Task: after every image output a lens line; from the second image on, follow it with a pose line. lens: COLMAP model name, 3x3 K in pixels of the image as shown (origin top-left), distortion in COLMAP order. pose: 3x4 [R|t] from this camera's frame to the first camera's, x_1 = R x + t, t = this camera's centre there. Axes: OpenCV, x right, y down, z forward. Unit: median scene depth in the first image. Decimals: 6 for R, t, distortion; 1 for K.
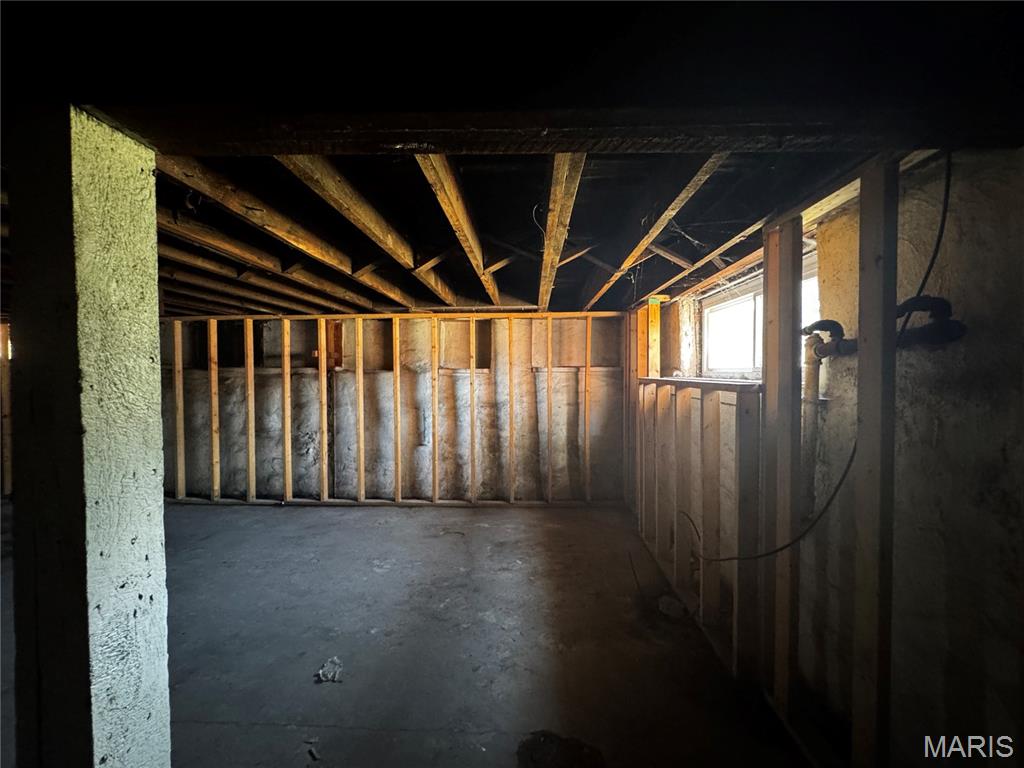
lens RADIAL K [[408.9, 0, 512.0], [0, 408.9, 384.0], [0, 0, 1]] dist [-0.002589, 0.000817]
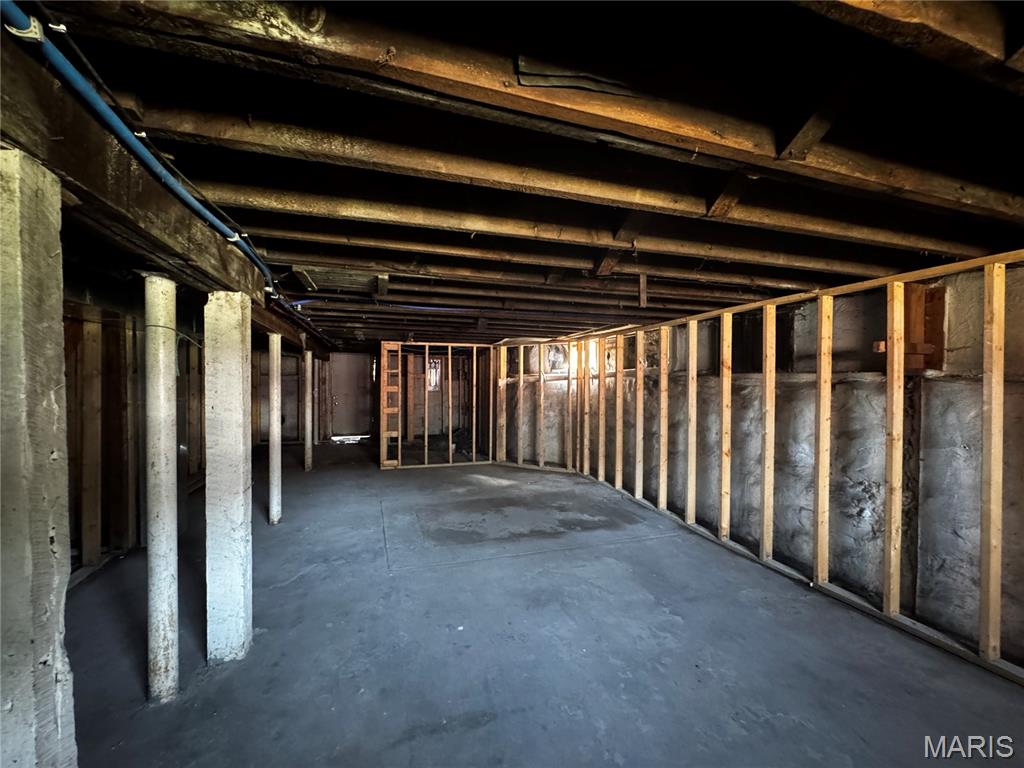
lens RADIAL K [[408.9, 0, 512.0], [0, 408.9, 384.0], [0, 0, 1]] dist [-0.002589, 0.000817]
pose [[0.361989, 0.014249, -0.932074, -0.134030], [-0.030289, 0.999535, 0.003516, -0.009471], [0.931690, 0.026959, 0.362252, 0.311248]]
